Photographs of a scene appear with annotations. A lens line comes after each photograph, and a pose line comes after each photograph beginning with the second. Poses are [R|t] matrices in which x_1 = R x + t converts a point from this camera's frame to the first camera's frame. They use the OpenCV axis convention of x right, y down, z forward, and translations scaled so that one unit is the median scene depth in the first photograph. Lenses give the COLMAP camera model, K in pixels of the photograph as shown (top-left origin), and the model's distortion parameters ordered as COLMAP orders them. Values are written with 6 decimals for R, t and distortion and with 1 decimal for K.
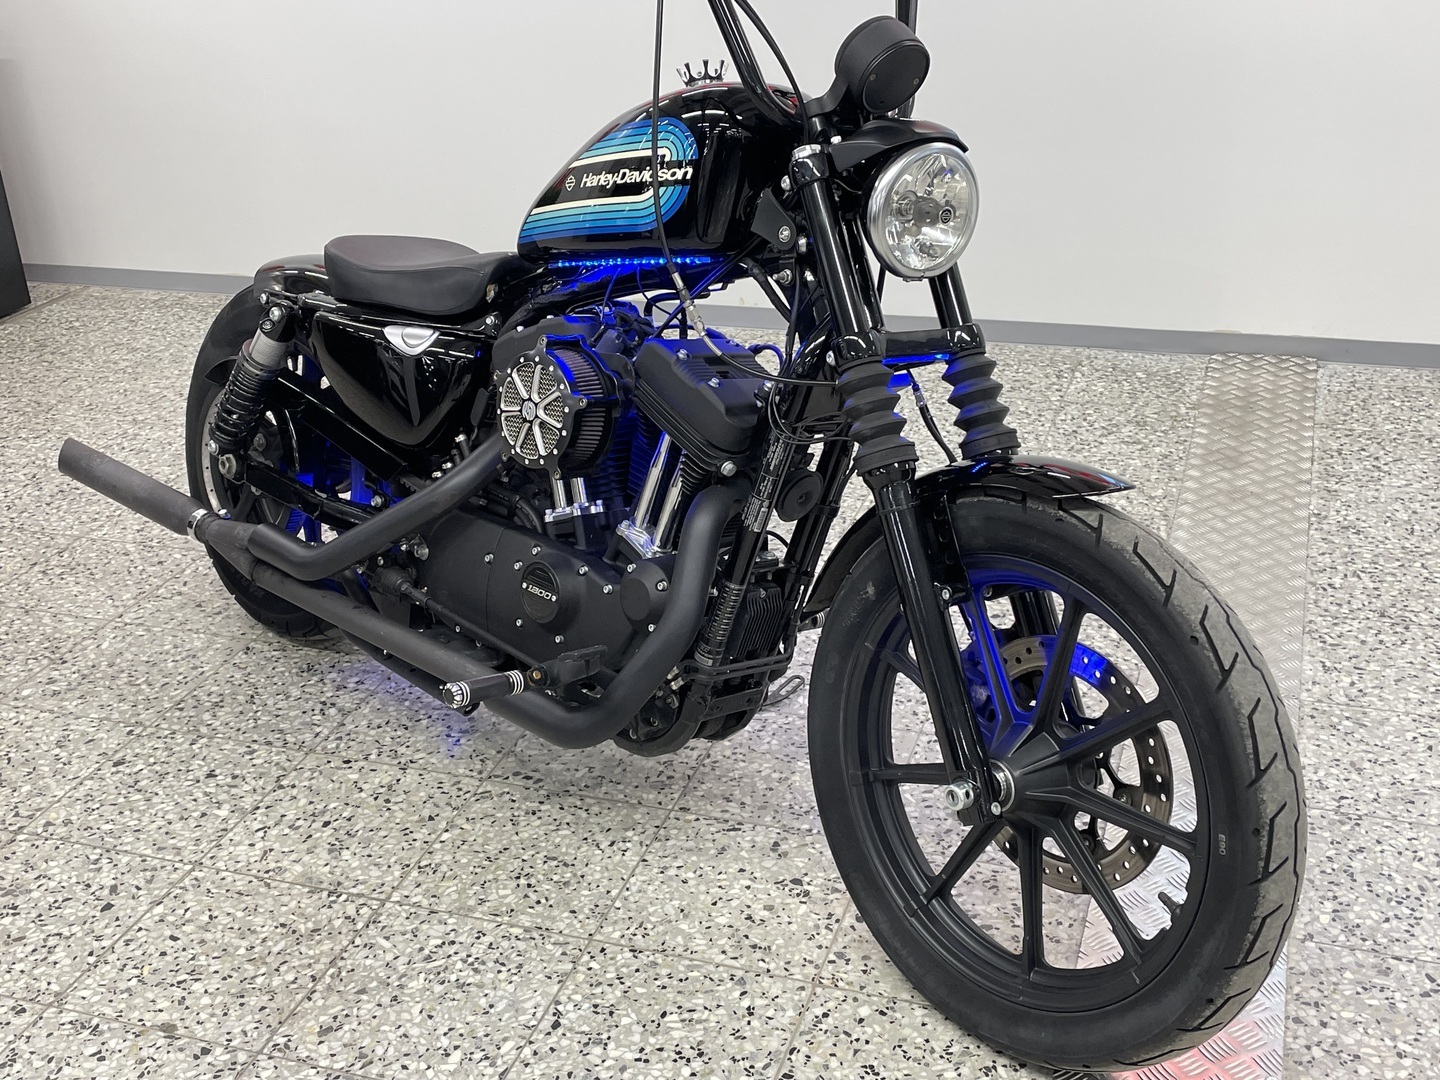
lens RADIAL K [[1663.0, 0, 696.1], [0, 1663.0, 513.0], [0, 0, 1]] dist [0.053339, 0.000000]
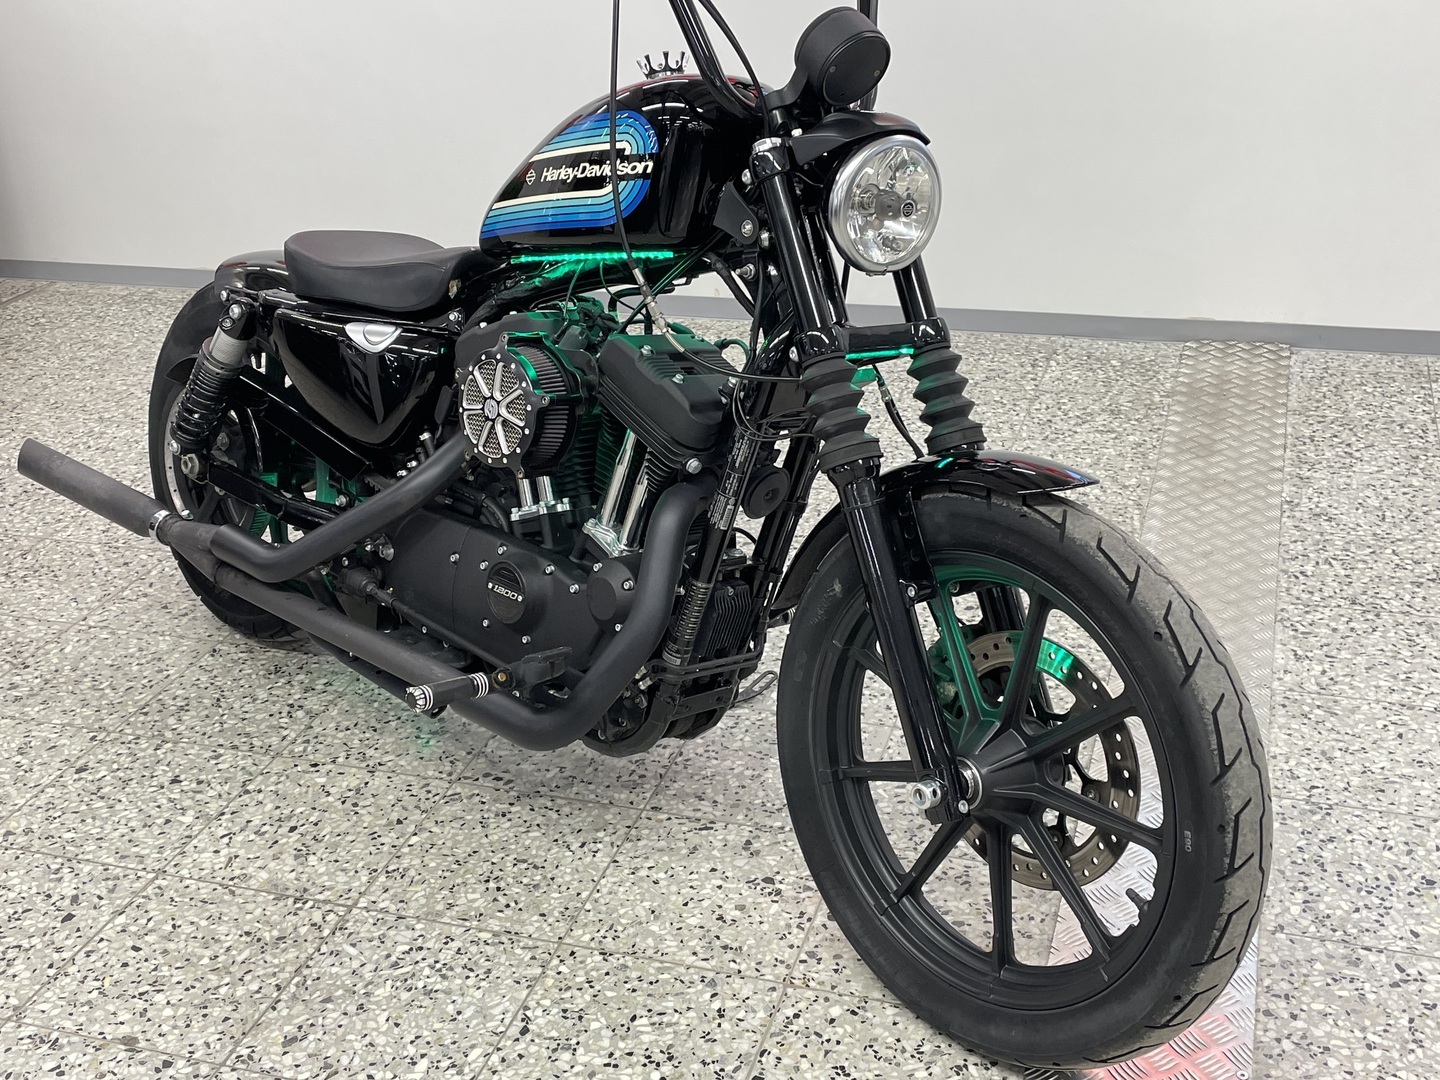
lens RADIAL K [[1663.0, 0, 716.9], [0, 1663.0, 513.3], [0, 0, 1]] dist [0.053339, 0.000000]
pose [[0.999738, -0.011346, 0.019878, 0.012731], [0.011194, 0.999907, 0.007745, -0.005727], [-0.019964, -0.007520, 0.999772, 0.010390]]
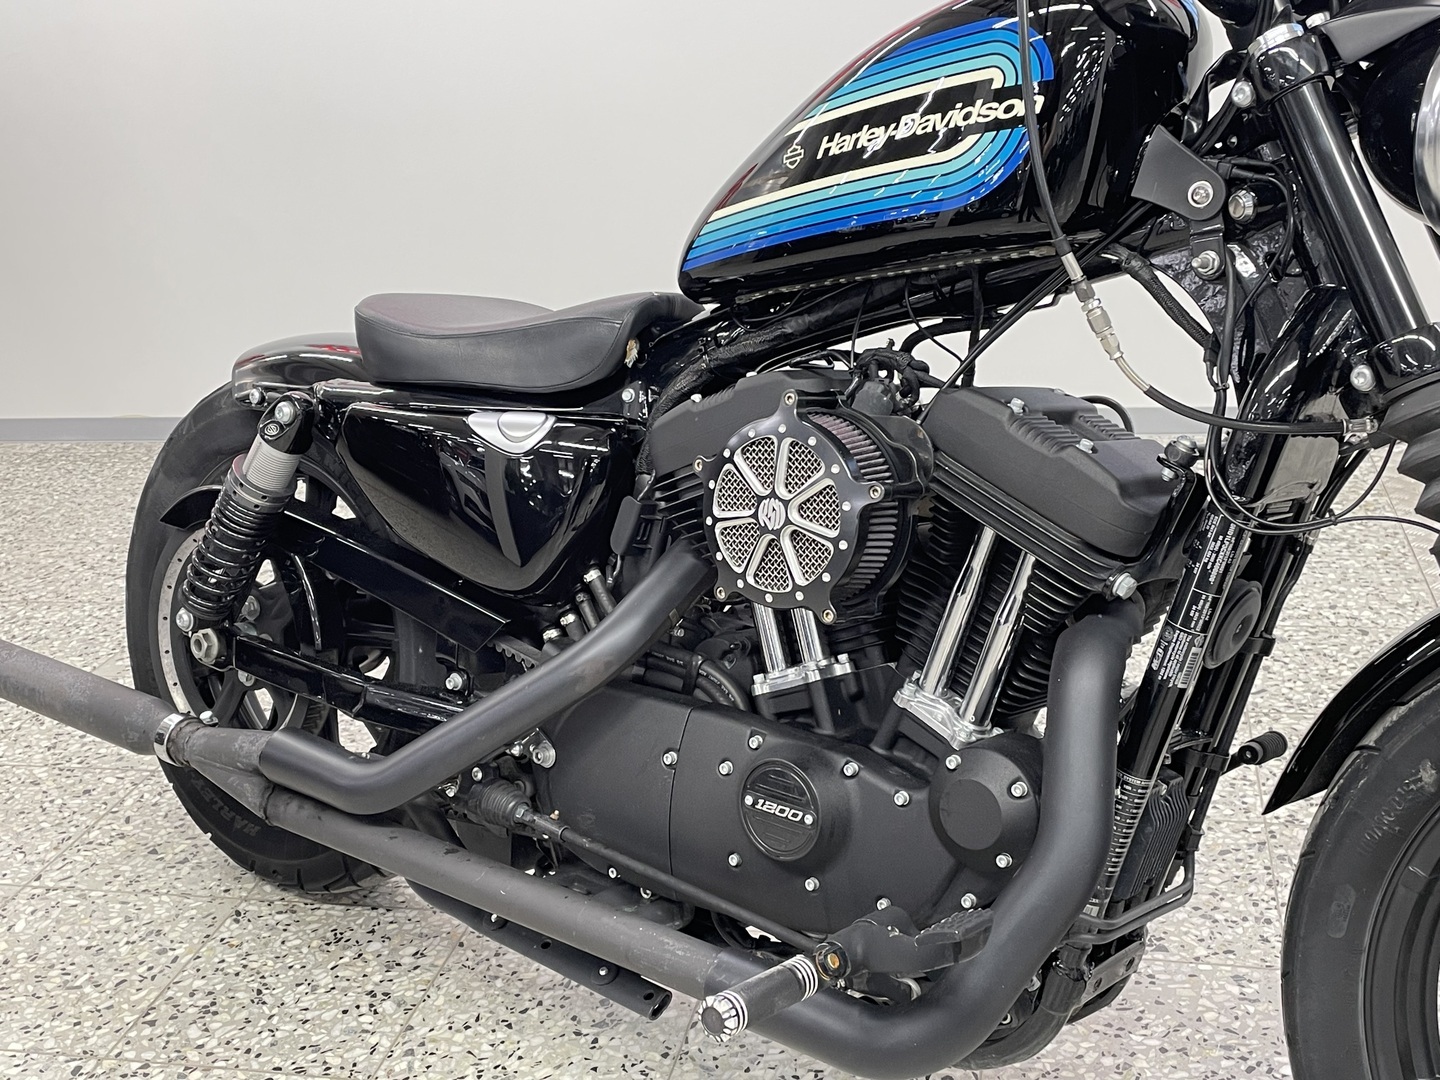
lens RADIAL K [[1663.0, 0, 700.8], [0, 1663.0, 516.4], [0, 0, 1]] dist [0.053339, 0.000000]
pose [[0.993853, -0.062667, 0.091265, -0.179016], [0.070628, 0.993721, -0.086782, -0.009596], [-0.085253, 0.092694, 0.992038, 0.391394]]
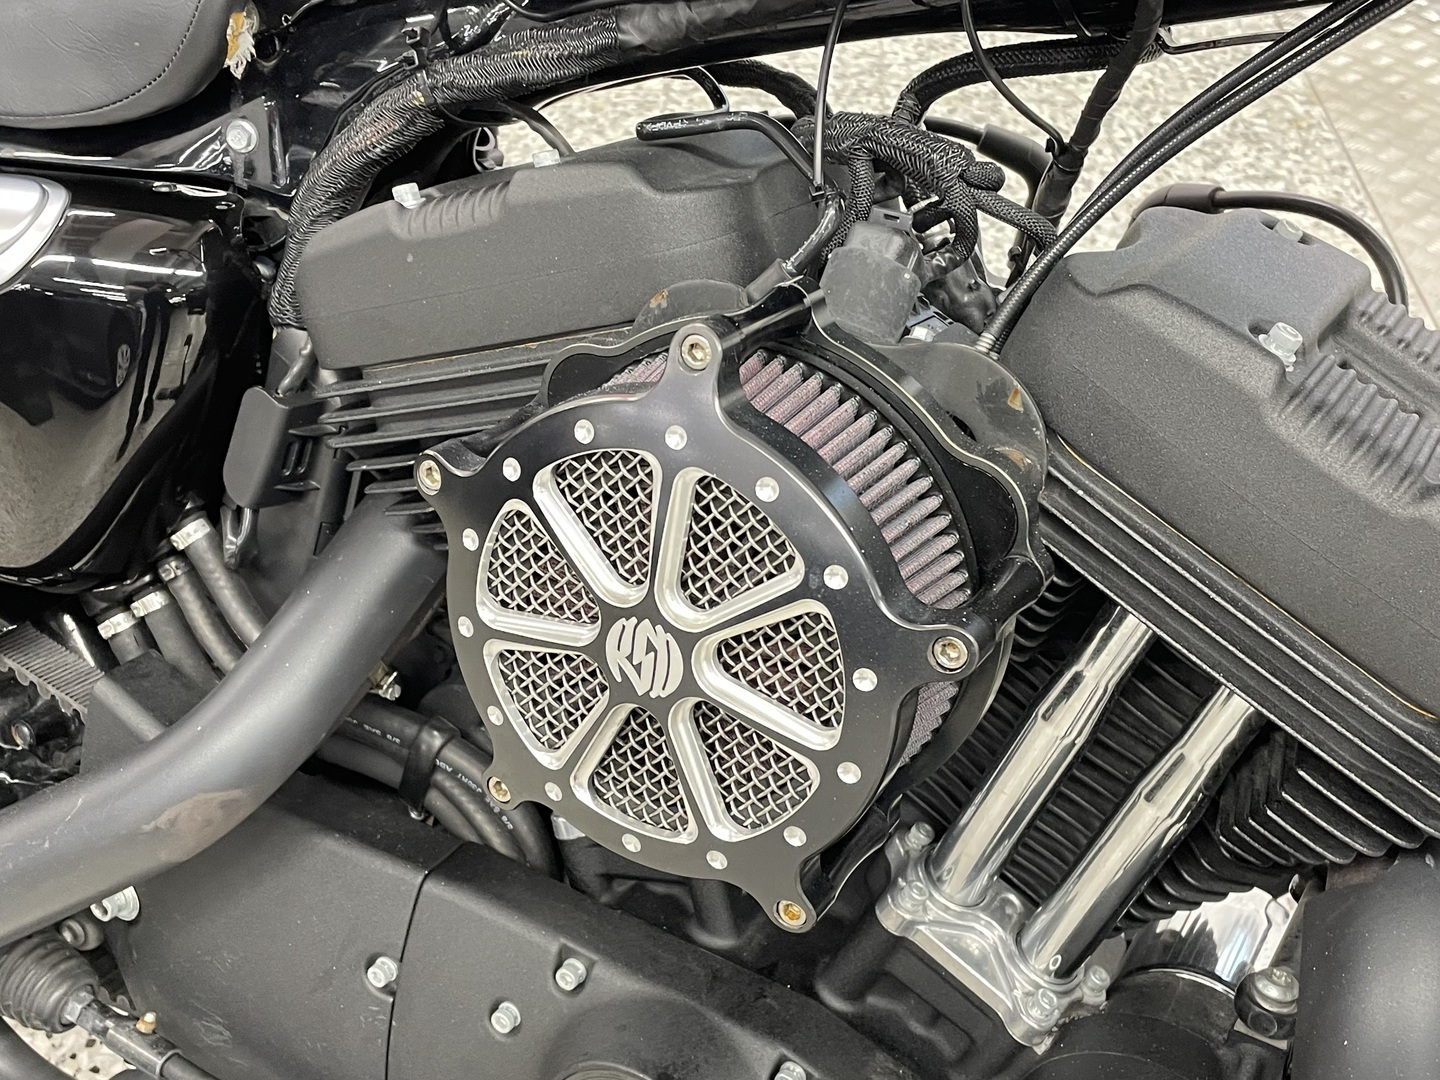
lens RADIAL K [[1663.0, 0, 723.1], [0, 1663.0, 558.1], [0, 0, 1]] dist [0.053339, 0.000000]
pose [[0.959386, -0.133080, 0.248733, -0.141861], [0.066732, 0.963769, 0.258255, -0.129644], [-0.274090, -0.231168, 0.933507, 0.778019]]
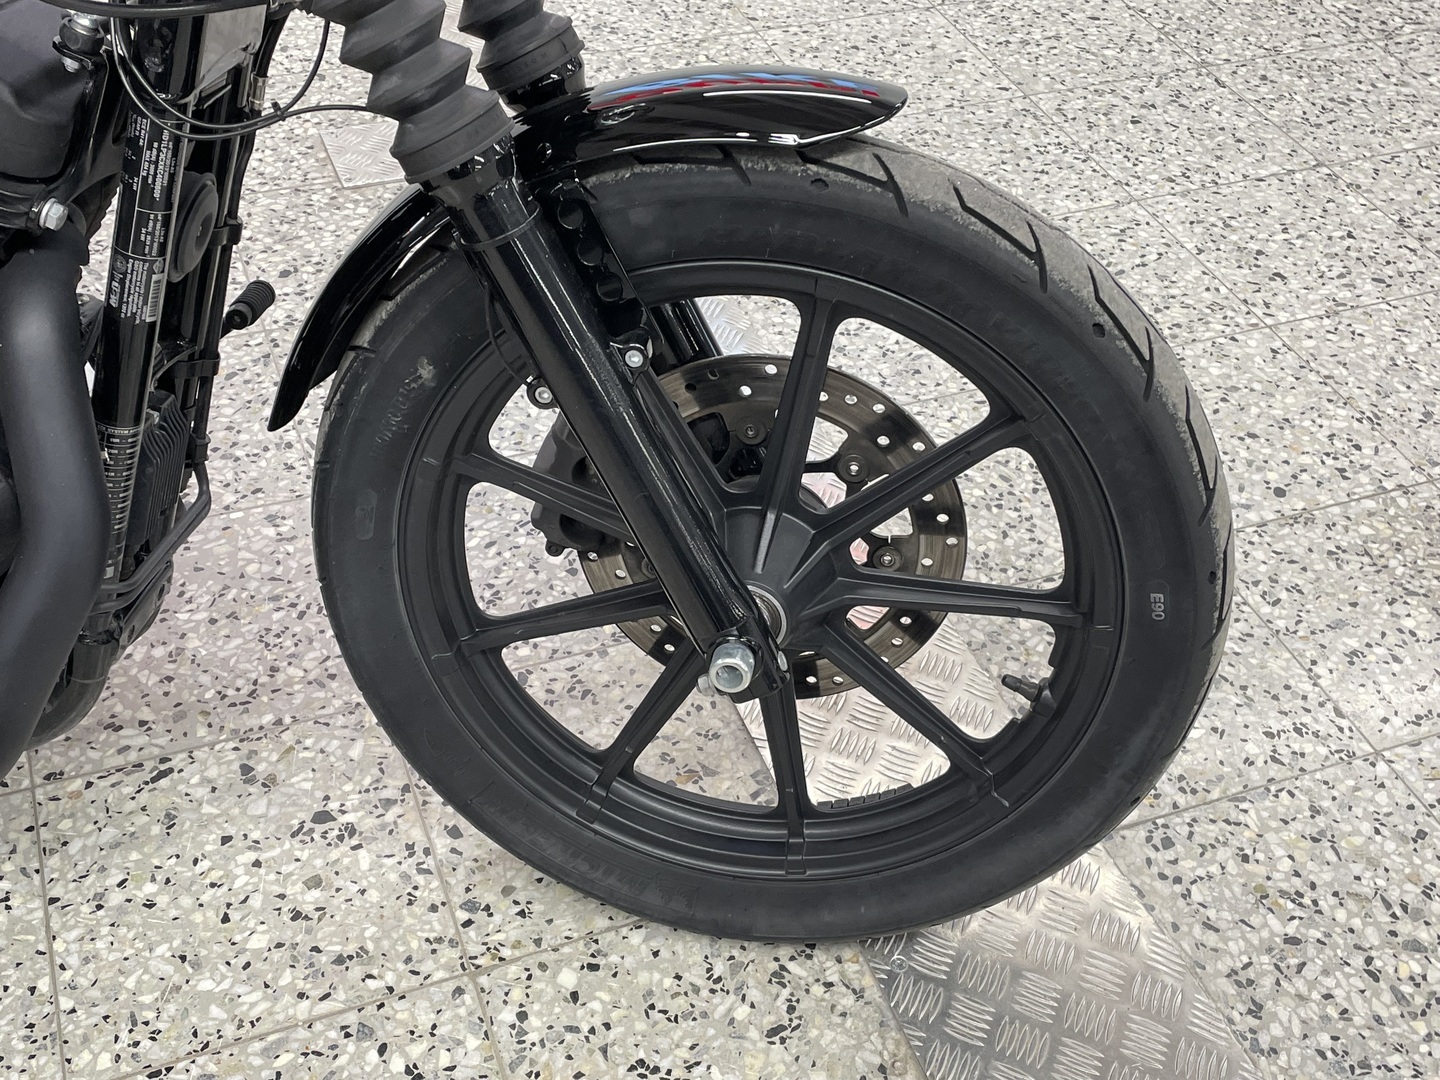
lens RADIAL K [[1663.0, 0, 722.0], [0, 1663.0, 553.2], [0, 0, 1]] dist [0.053339, 0.000000]
pose [[0.753480, -0.383896, 0.533752, -0.128876], [0.189630, 0.904220, 0.382657, -0.085331], [-0.629530, -0.187109, 0.754110, 0.461226]]
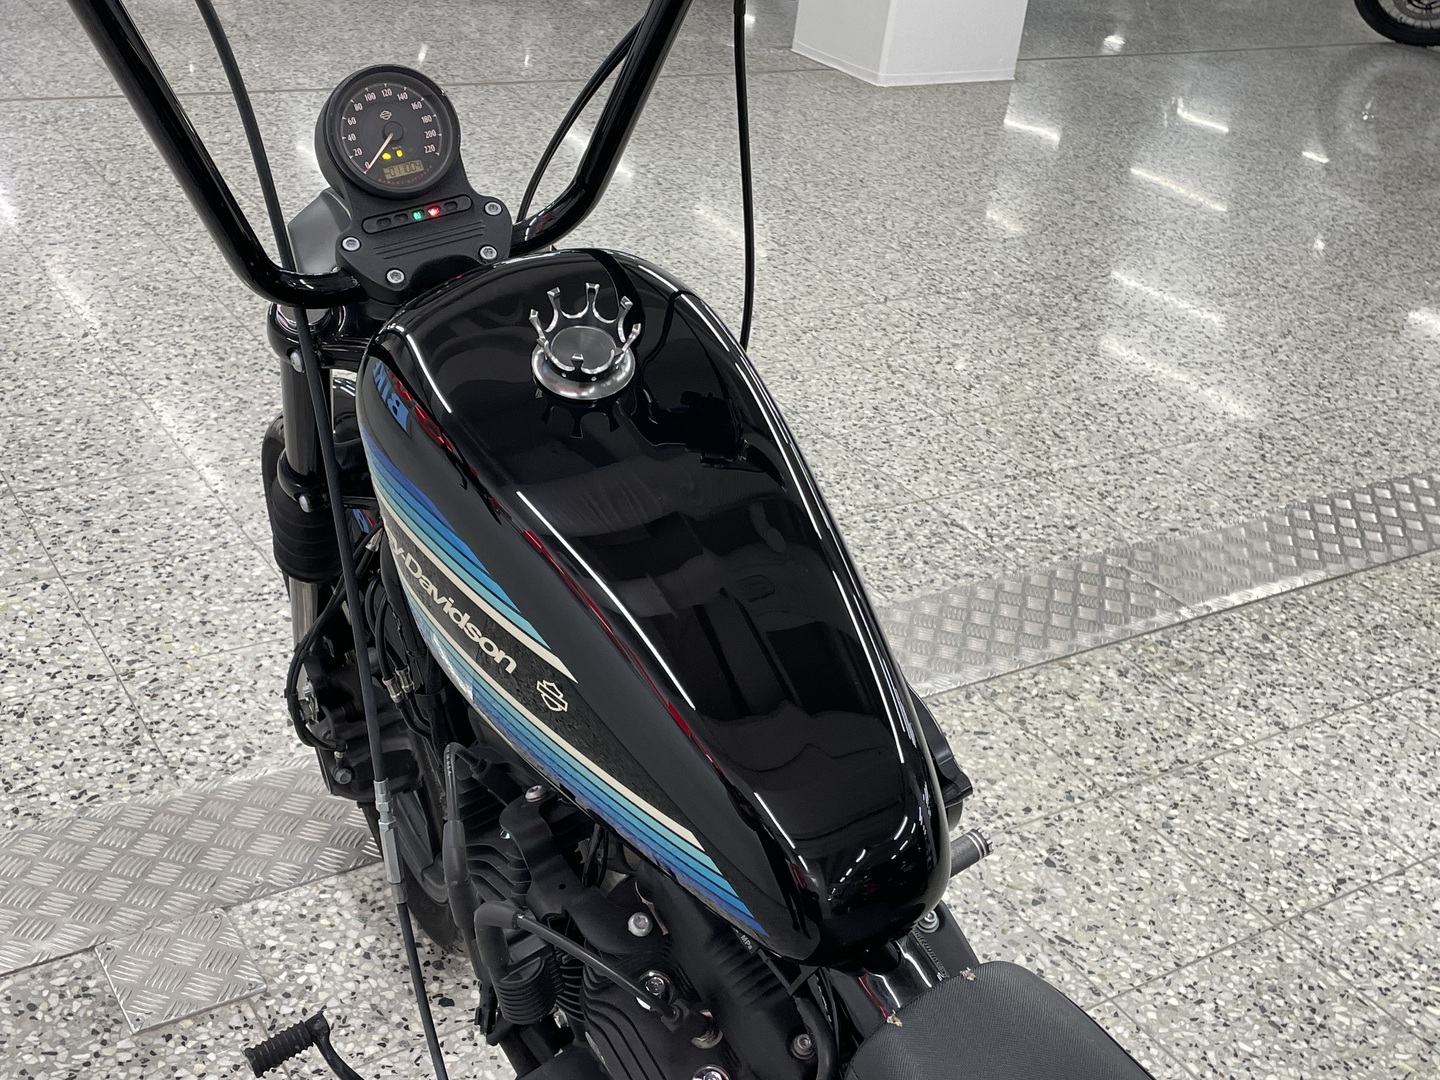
lens RADIAL K [[1663.0, 0, 705.5], [0, 1663.0, 510.2], [0, 0, 1]] dist [0.053339, 0.000000]
pose [[-0.789910, -0.313432, 0.527070, -0.243477], [0.185681, 0.696907, 0.692707, -0.673212], [-0.584435, 0.645043, -0.492295, 1.522042]]
